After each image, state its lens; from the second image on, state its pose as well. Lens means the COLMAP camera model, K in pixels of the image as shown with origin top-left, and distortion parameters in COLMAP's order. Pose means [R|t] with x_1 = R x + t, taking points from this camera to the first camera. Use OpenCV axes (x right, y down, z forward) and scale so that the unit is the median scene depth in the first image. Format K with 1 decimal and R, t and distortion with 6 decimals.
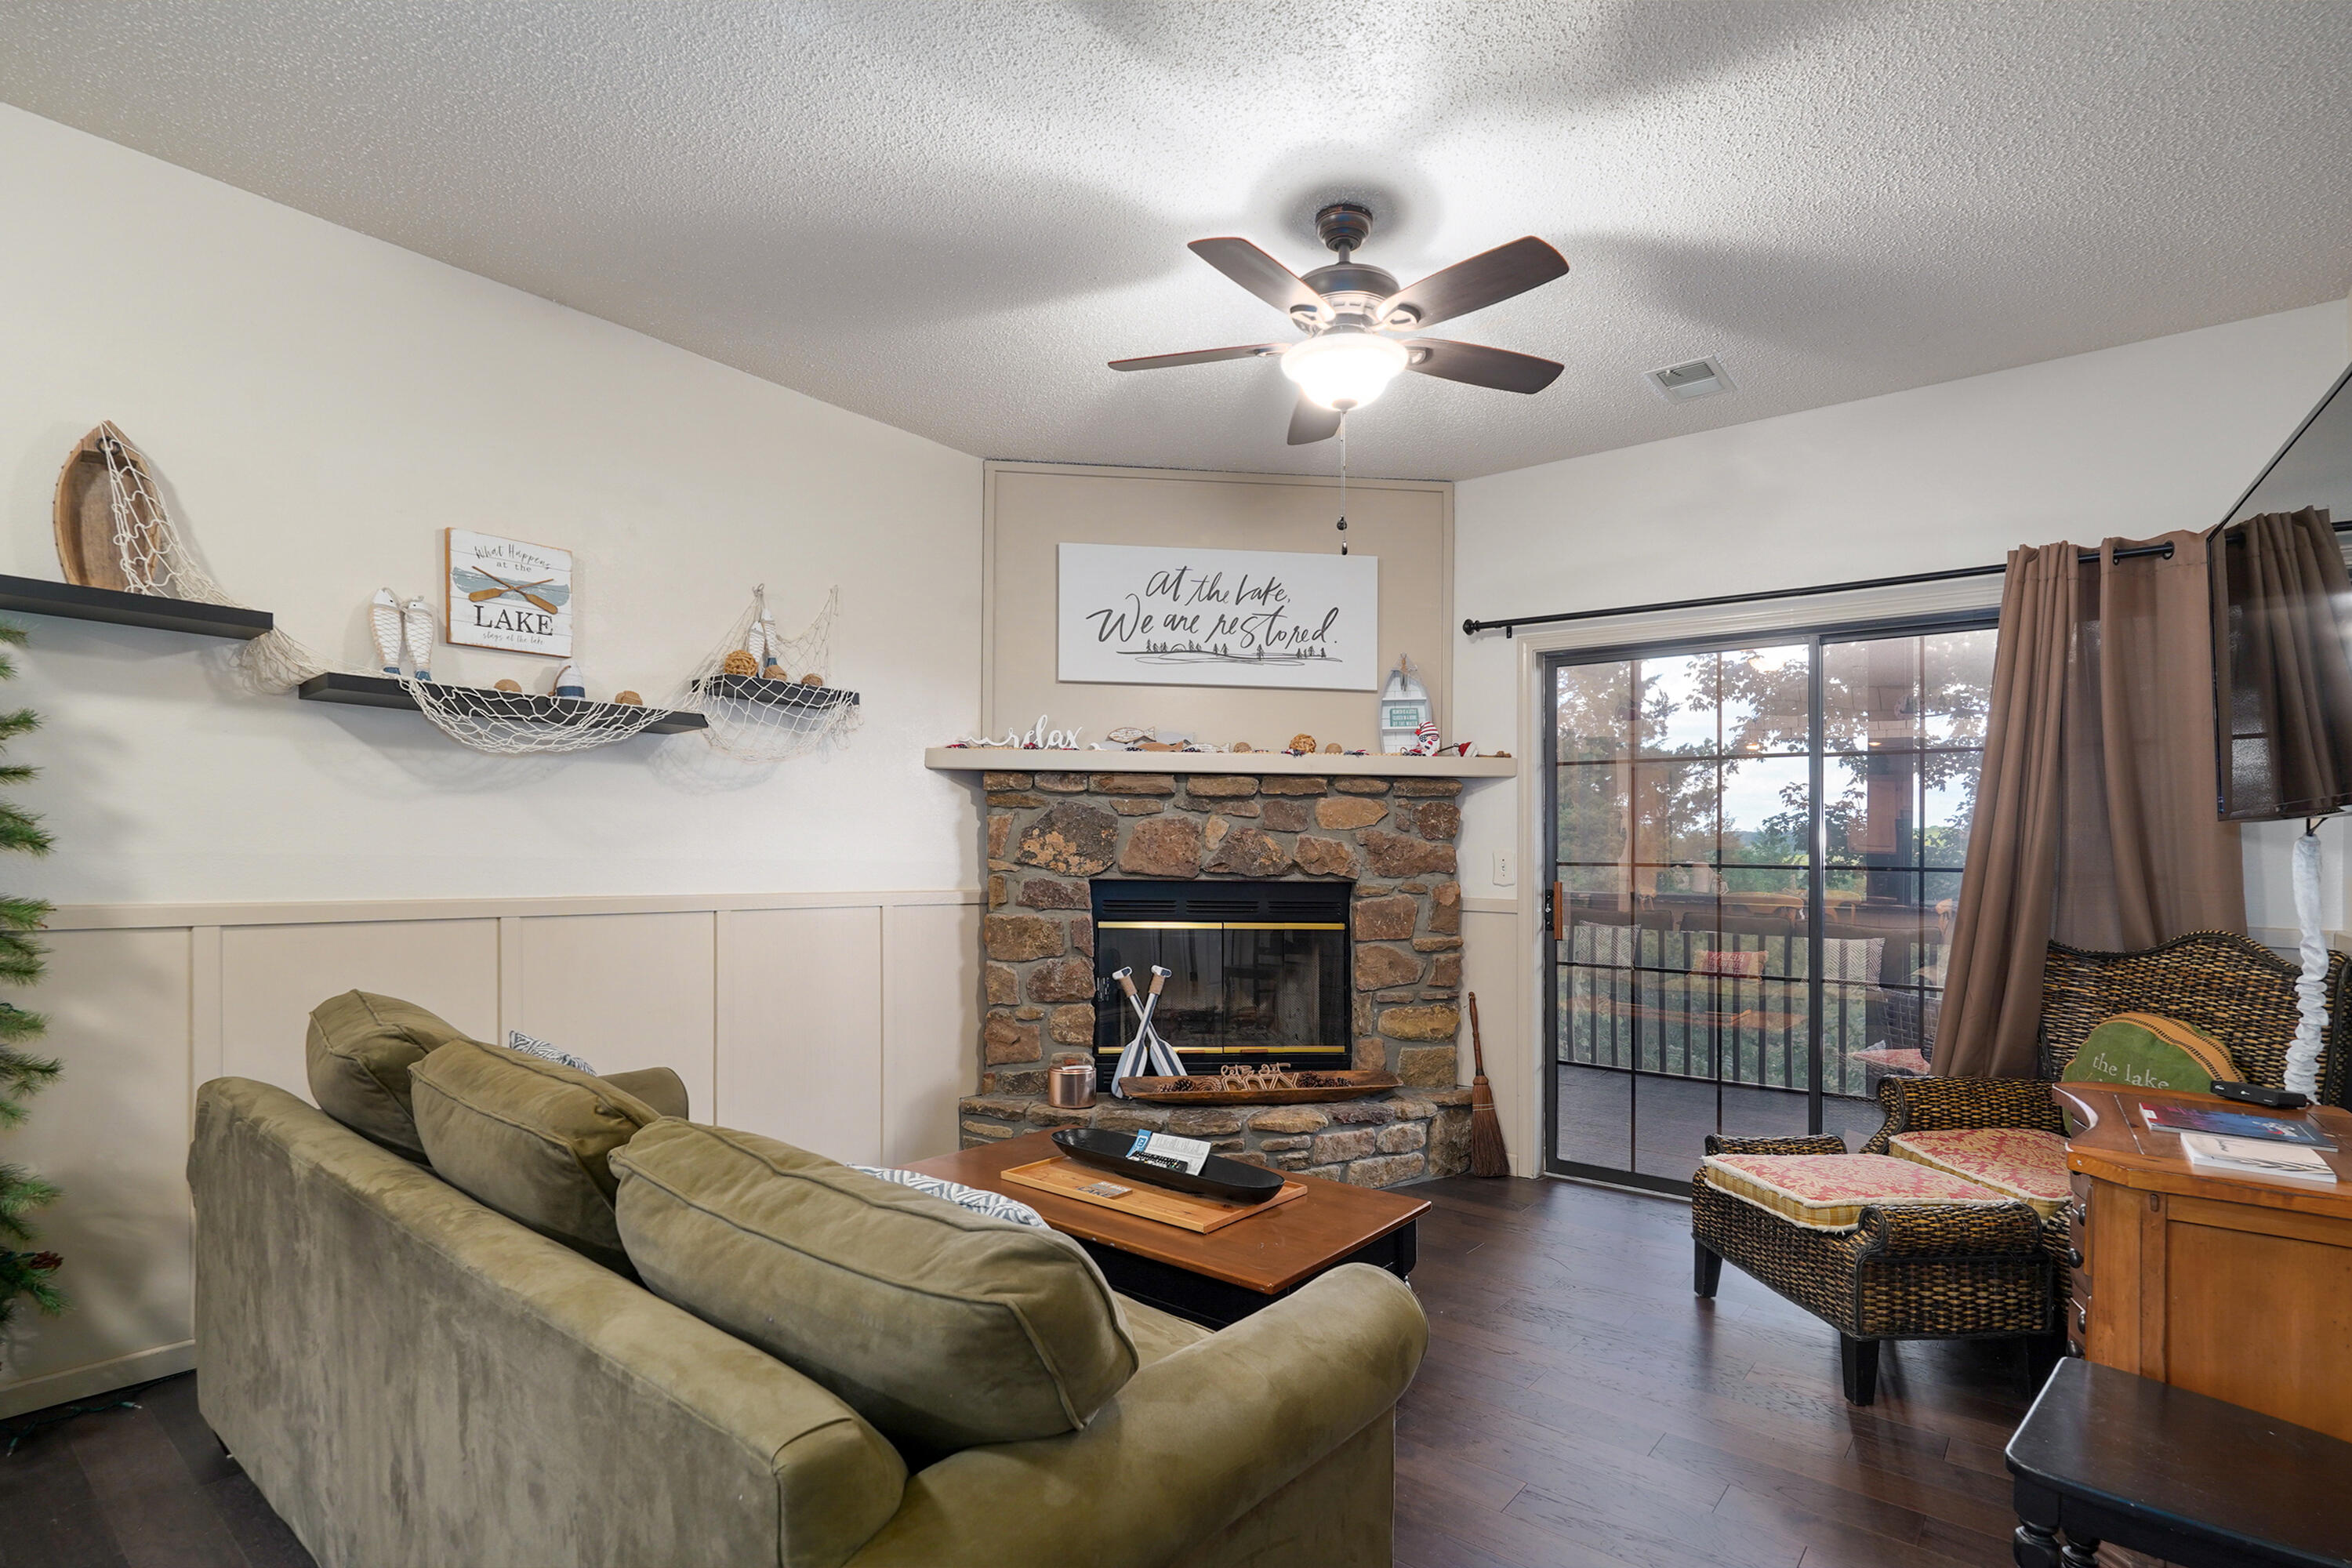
lens RADIAL K [[1202.8, 0, 1044.4], [0, 1202.8, 856.7], [0, 0, 1]] dist [-0.010224, 0.001603]
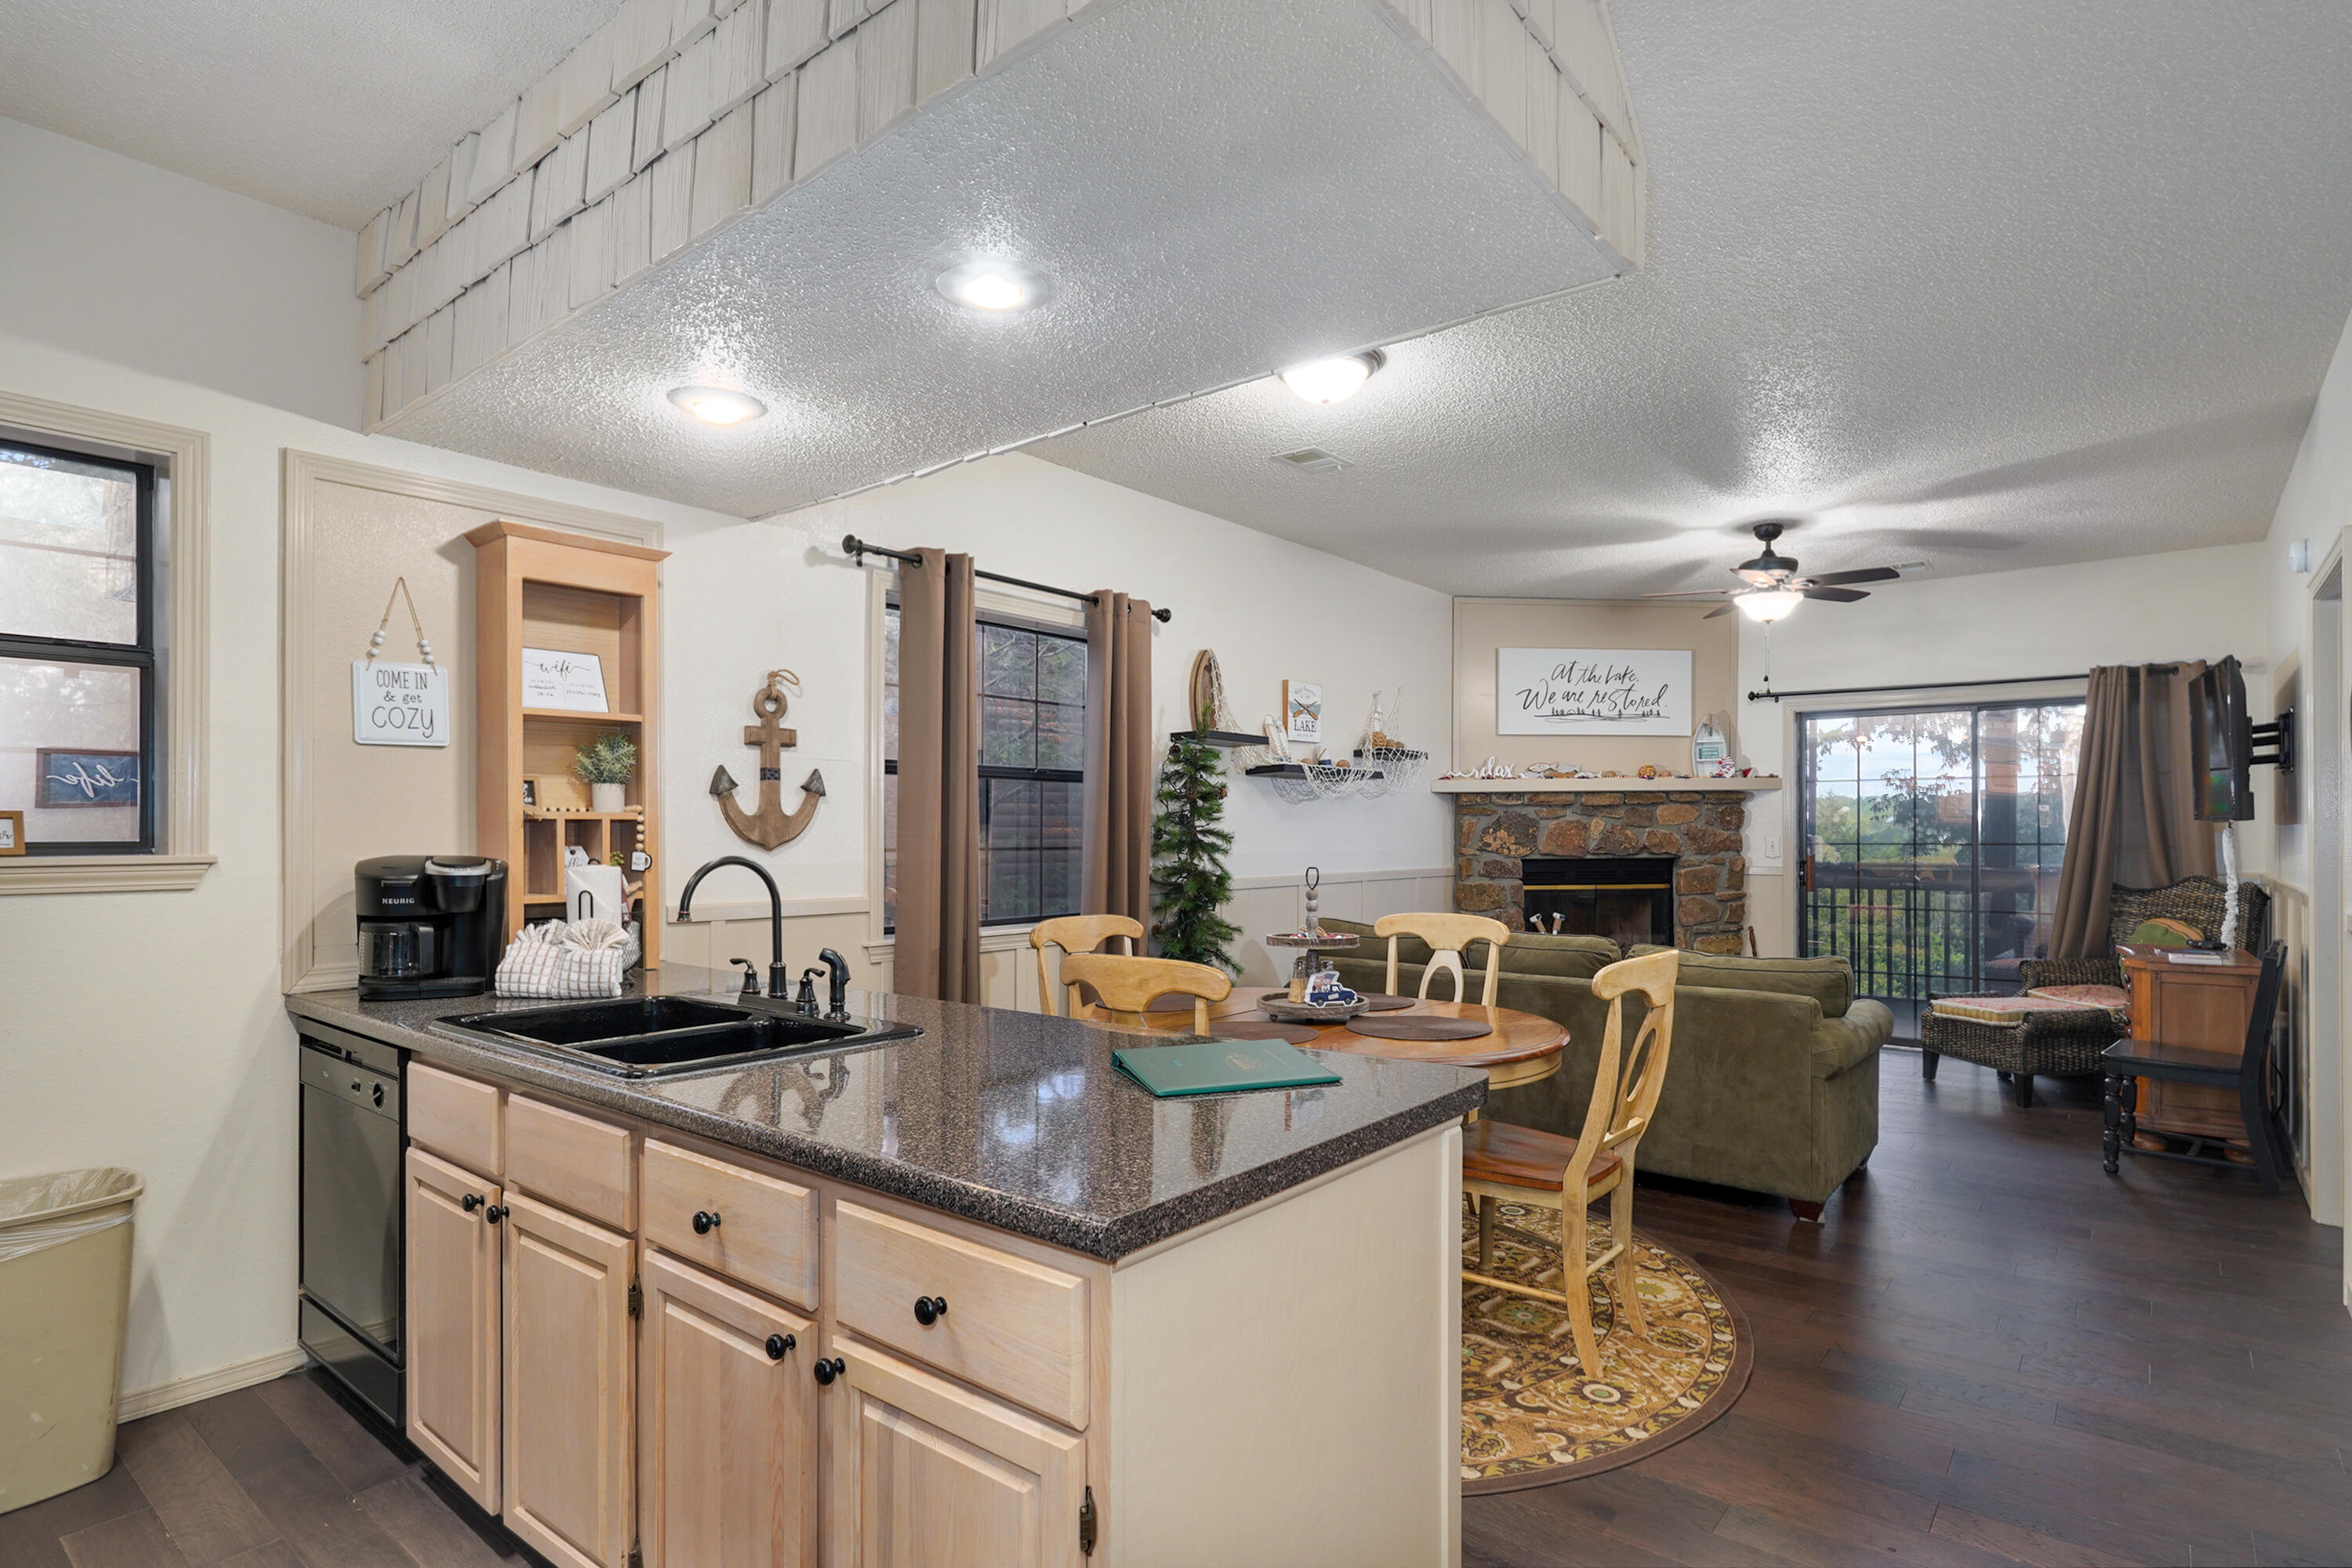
lens RADIAL K [[1199.2, 0, 1152.5], [0, 1199.2, 859.2], [0, 0, 1]] dist [0.000097, 0.002531]
pose [[0.999432, -0.018235, 0.028347, -0.495878], [0.017725, 0.999678, 0.018141, -0.018524], [-0.028669, -0.017628, 0.999434, -0.579132]]
